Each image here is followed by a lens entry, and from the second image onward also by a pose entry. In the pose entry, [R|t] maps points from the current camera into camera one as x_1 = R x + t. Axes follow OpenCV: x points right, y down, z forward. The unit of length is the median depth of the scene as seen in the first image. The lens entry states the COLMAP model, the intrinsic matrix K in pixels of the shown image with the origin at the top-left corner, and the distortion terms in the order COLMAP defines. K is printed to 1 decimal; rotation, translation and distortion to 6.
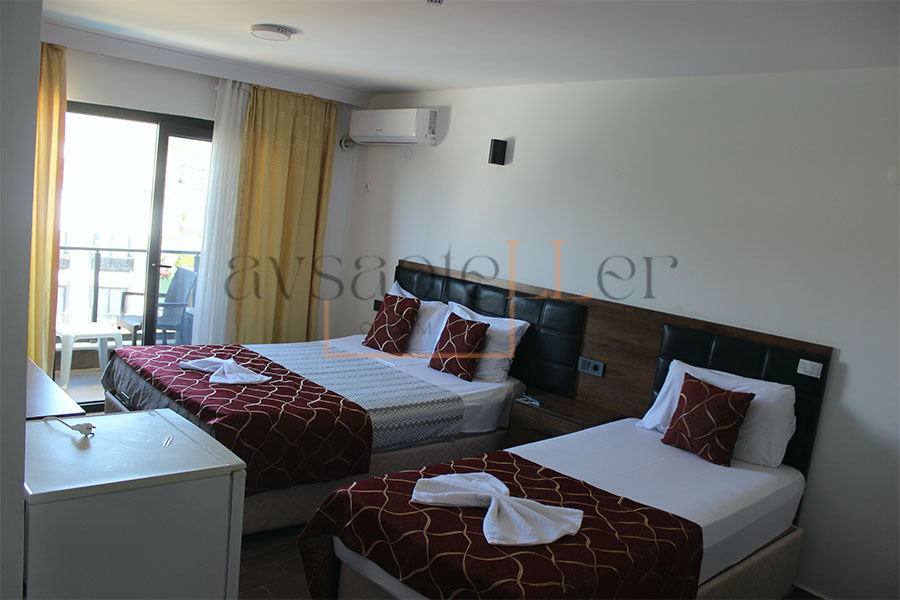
lens RADIAL K [[744.4, 0, 445.4], [0, 744.4, 315.7], [0, 0, 1]] dist [-0.163173, 0.154663]
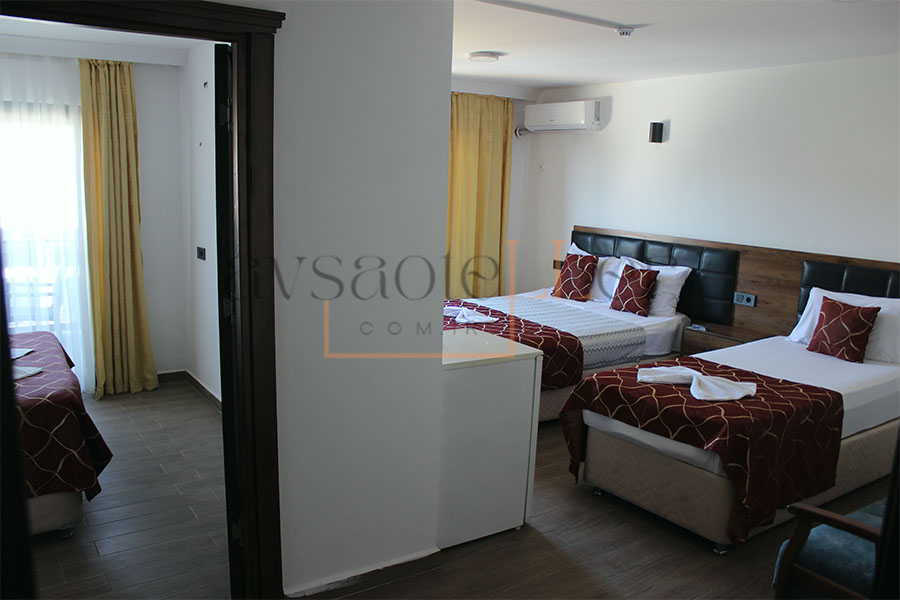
lens RADIAL K [[744.4, 0, 445.4], [0, 744.4, 315.7], [0, 0, 1]] dist [-0.163173, 0.154663]
pose [[0.985801, -0.049529, -0.160445, -0.114875], [0.055049, 0.998028, 0.030146, 0.033215], [0.158635, -0.038551, 0.986584, -0.324033]]
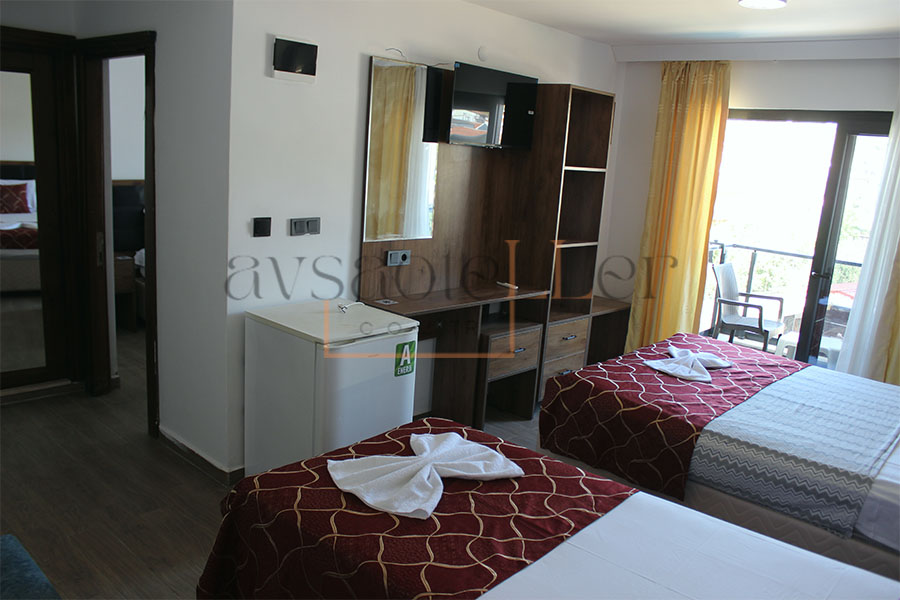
lens RADIAL K [[744.4, 0, 445.4], [0, 744.4, 315.7], [0, 0, 1]] dist [-0.163173, 0.154663]
pose [[0.096974, 0.123846, -0.987552, 0.603722], [-0.203045, 0.973823, 0.102186, -0.019277], [0.974356, 0.190608, 0.119582, 0.548438]]
